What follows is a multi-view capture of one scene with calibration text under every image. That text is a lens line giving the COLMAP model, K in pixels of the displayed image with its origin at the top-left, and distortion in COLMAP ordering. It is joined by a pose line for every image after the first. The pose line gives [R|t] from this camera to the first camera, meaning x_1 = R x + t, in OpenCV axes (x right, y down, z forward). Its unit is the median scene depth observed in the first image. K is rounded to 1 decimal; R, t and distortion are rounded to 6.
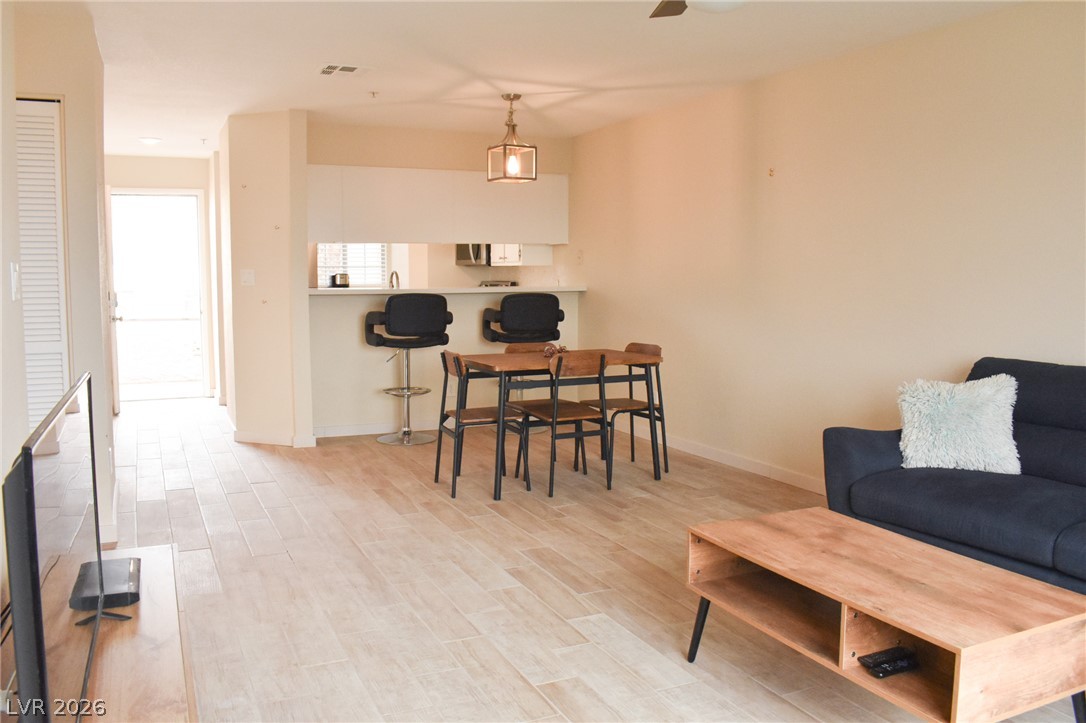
lens RADIAL K [[856.4, 0, 551.7], [0, 856.4, 360.0], [0, 0, 1]] dist [-0.097612, 0.010997]
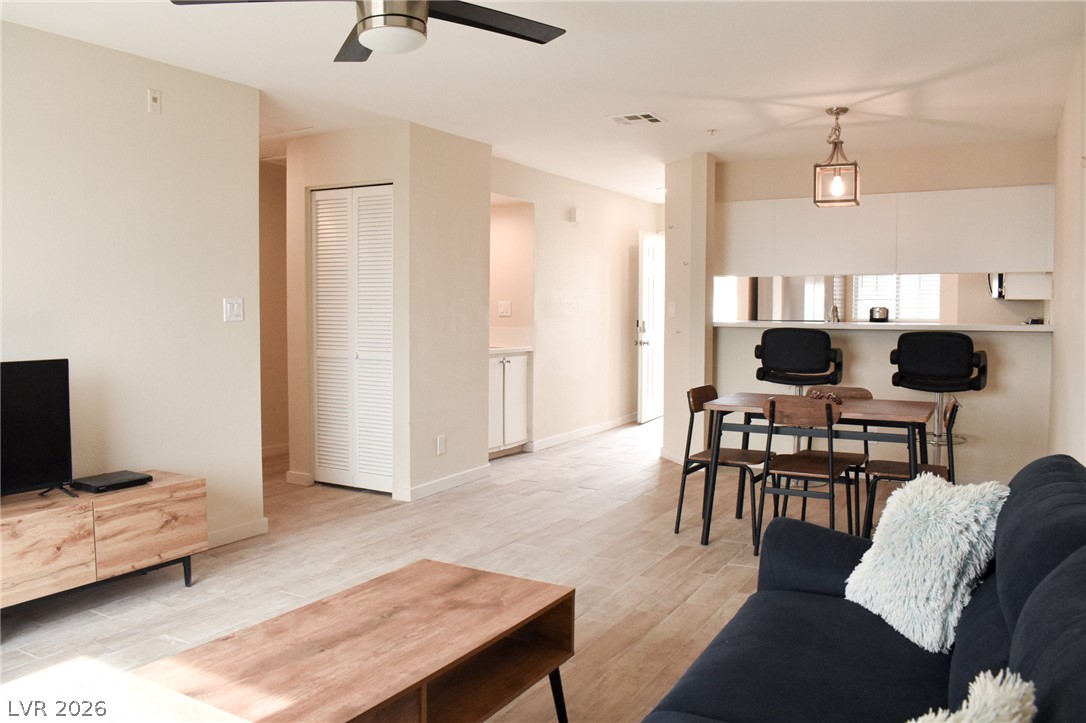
lens RADIAL K [[856.4, 0, 551.7], [0, 856.4, 360.0], [0, 0, 1]] dist [-0.097612, 0.010997]
pose [[0.579261, 0.052668, -0.813439, 0.682107], [-0.083362, 0.996506, 0.005158, -0.036543], [0.810868, 0.064822, 0.581627, 0.339748]]
